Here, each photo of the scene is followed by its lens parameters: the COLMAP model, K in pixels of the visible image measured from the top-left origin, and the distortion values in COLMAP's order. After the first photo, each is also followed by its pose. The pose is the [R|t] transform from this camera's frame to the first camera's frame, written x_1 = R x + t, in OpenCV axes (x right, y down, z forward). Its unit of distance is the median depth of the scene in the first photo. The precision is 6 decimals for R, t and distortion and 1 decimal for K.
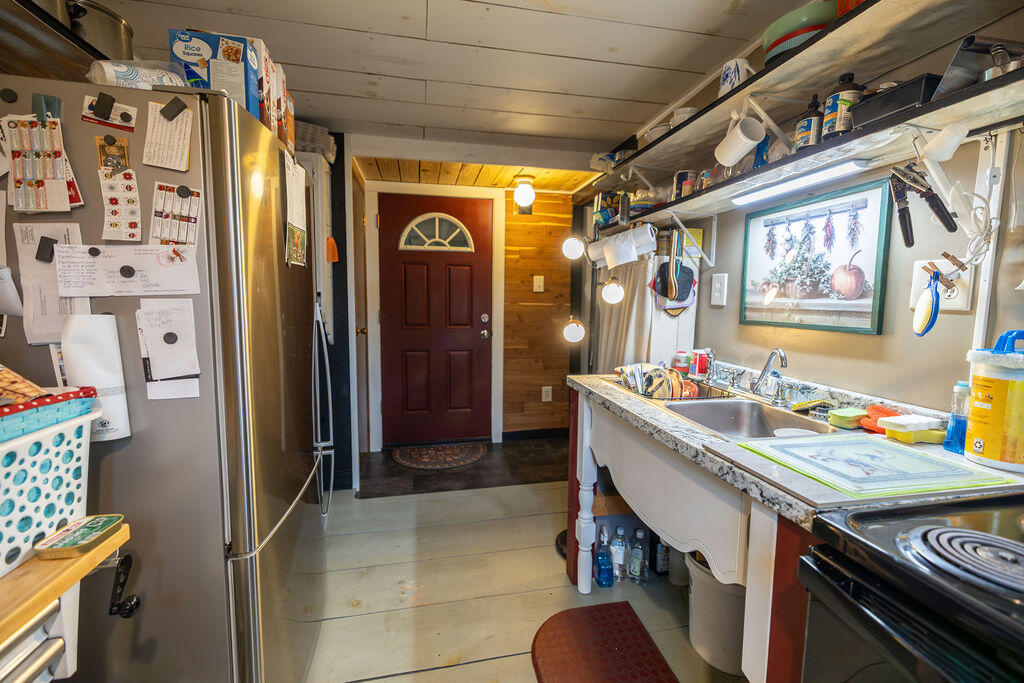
lens RADIAL K [[428.6, 0, 512.2], [0, 428.6, 337.0], [0, 0, 1]] dist [0.000861, 0.000156]
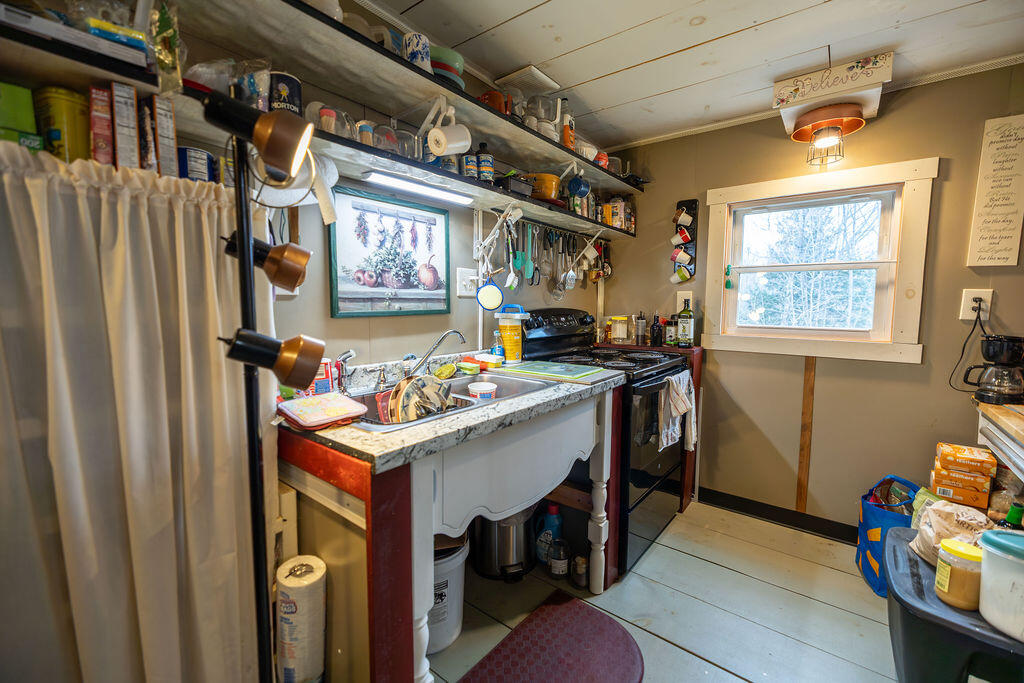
lens RADIAL K [[428.6, 0, 512.2], [0, 428.6, 337.0], [0, 0, 1]] dist [0.000861, 0.000156]
pose [[-0.648771, -0.073389, 0.757437, -0.170628], [0.062418, 0.986853, 0.149081, -0.051344], [-0.758420, 0.143997, -0.635660, 0.684453]]
